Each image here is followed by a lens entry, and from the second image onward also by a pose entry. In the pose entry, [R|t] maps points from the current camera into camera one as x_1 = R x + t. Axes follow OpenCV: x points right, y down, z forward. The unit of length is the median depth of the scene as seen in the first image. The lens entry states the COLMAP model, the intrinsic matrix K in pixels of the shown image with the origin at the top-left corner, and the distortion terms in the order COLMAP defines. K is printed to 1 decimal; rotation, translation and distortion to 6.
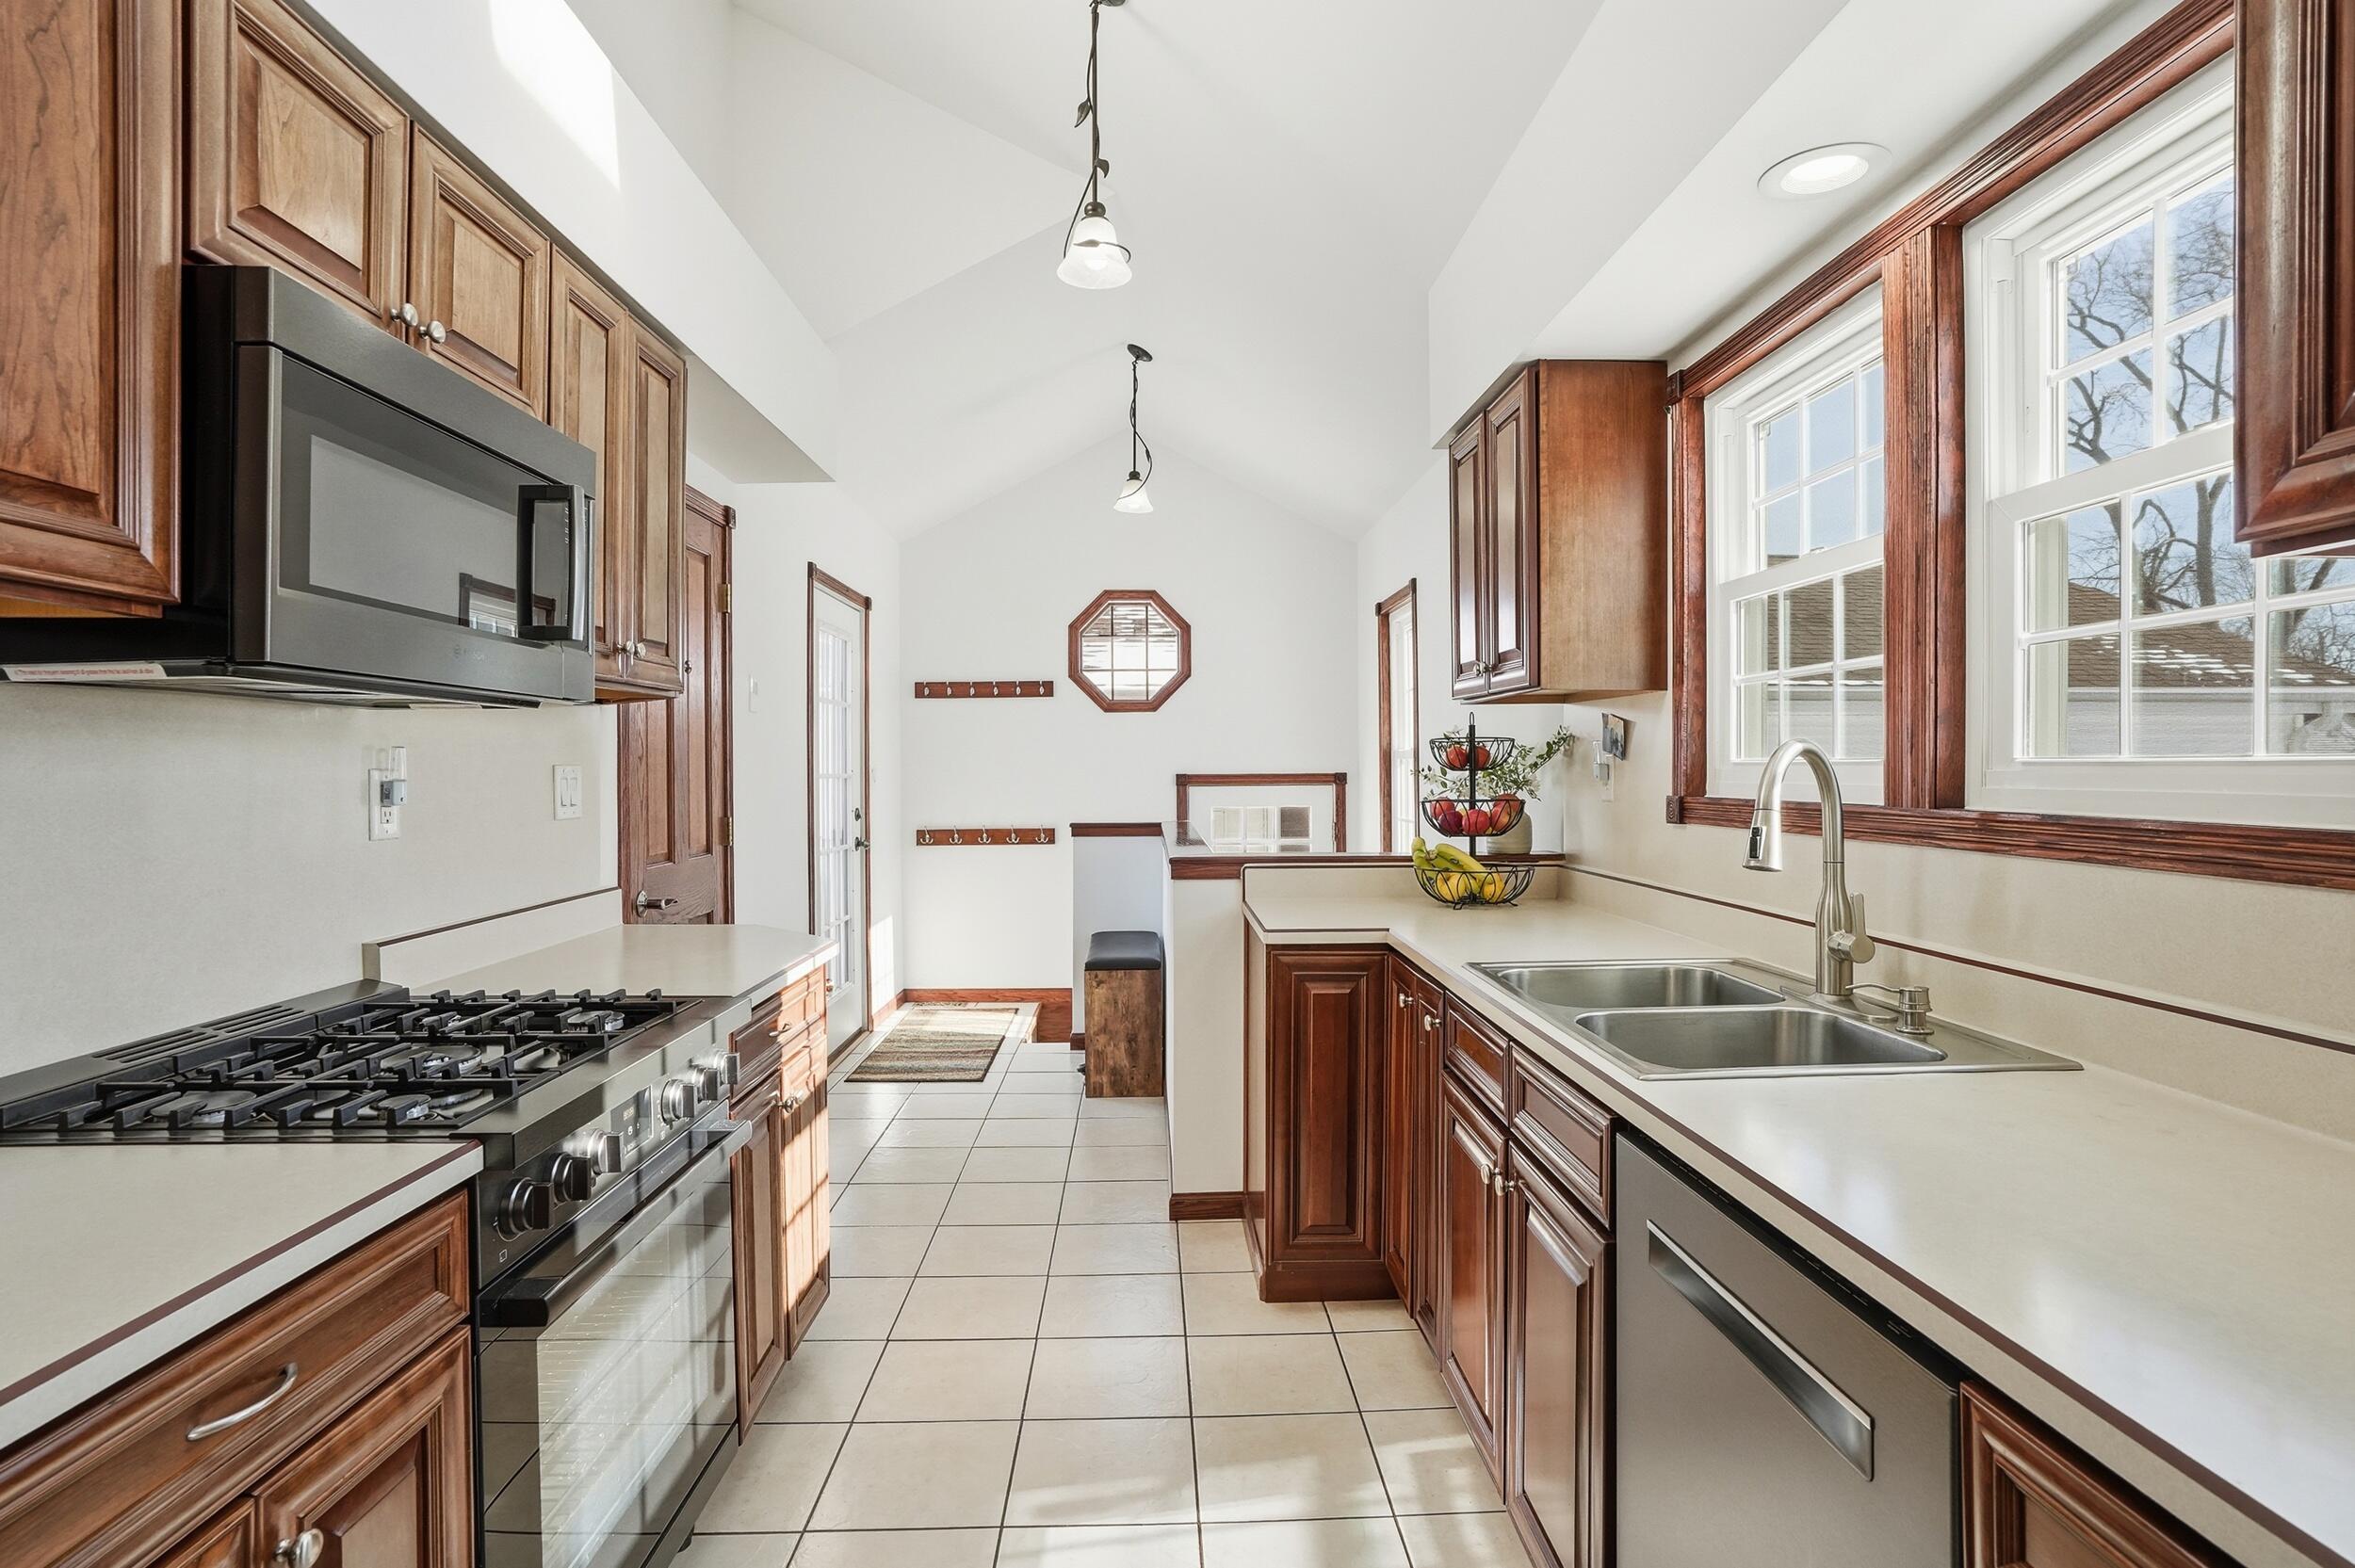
lens RADIAL K [[1228.2, 0, 1183.5], [0, 1228.2, 775.1], [0, 0, 1]] dist [-0.040294, -0.000291]
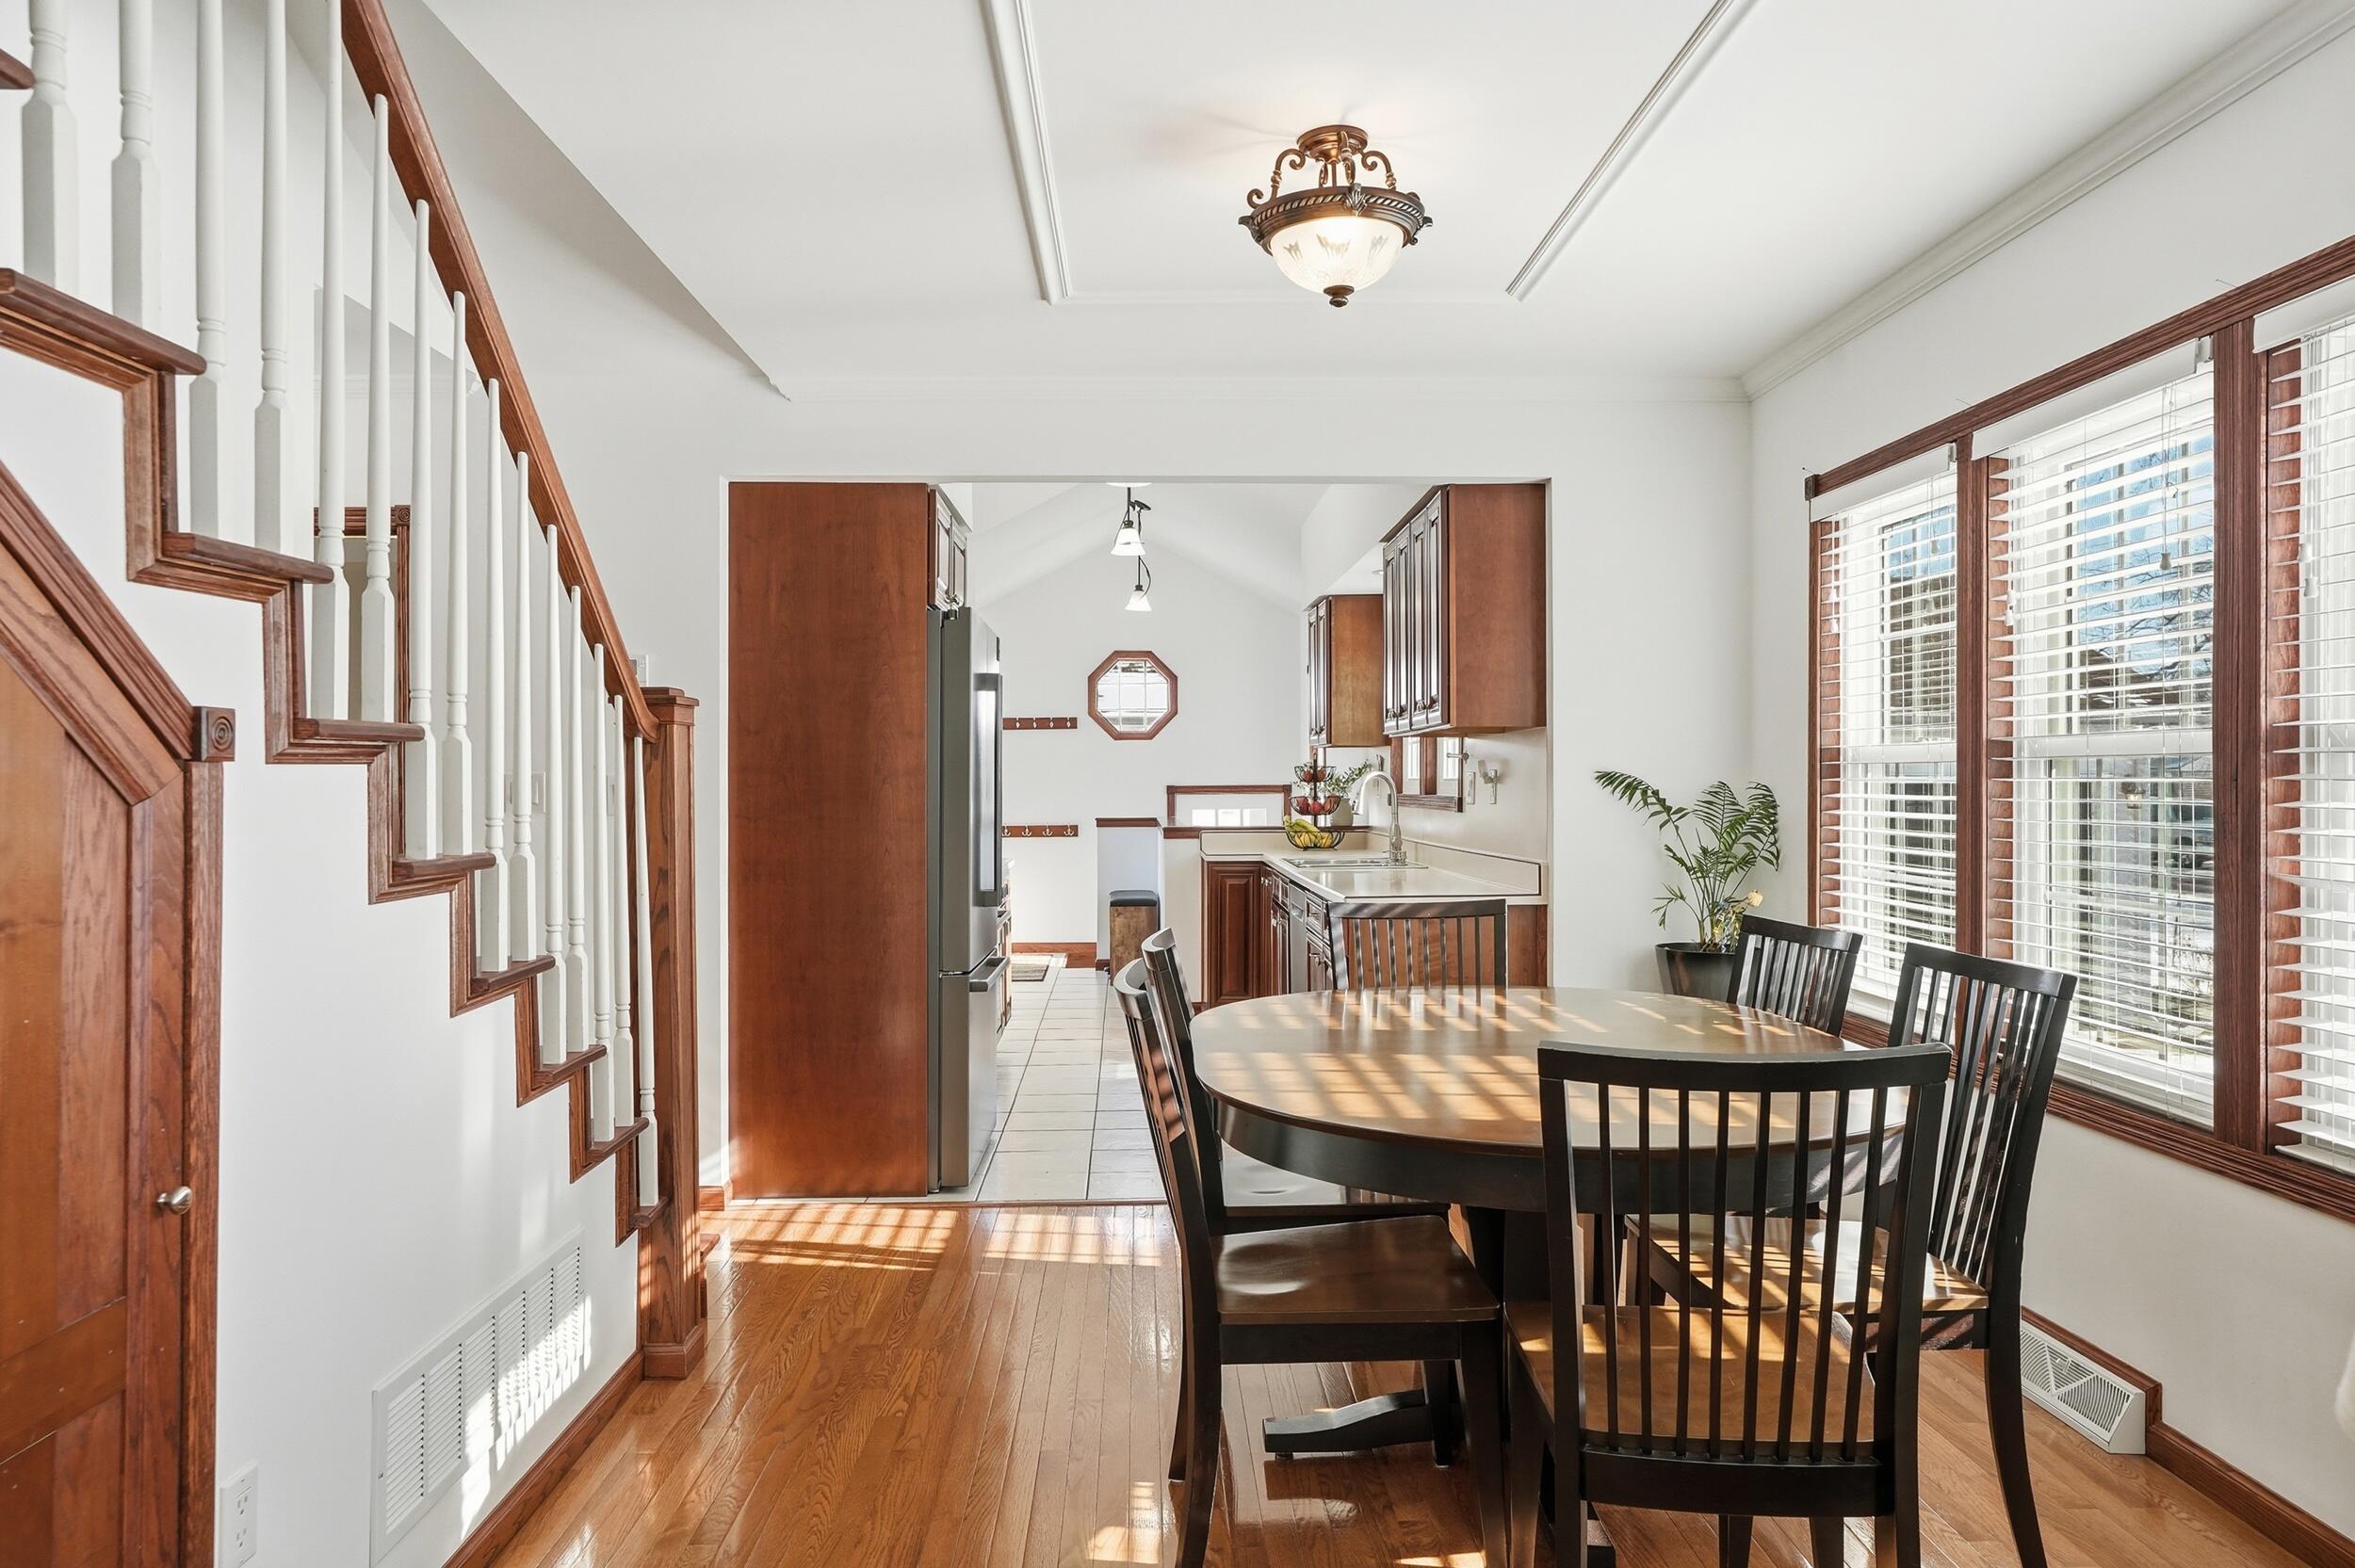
lens RADIAL K [[1510.5, 0, 1218.7], [0, 1510.5, 787.4], [0, 0, 1]] dist [-0.057986, 0.005970]
pose [[0.999656, -0.001096, 0.026222, 0.012102], [0.001122, 0.999999, -0.000954, 0.005279], [-0.026221, 0.000983, 0.999656, -1.138091]]
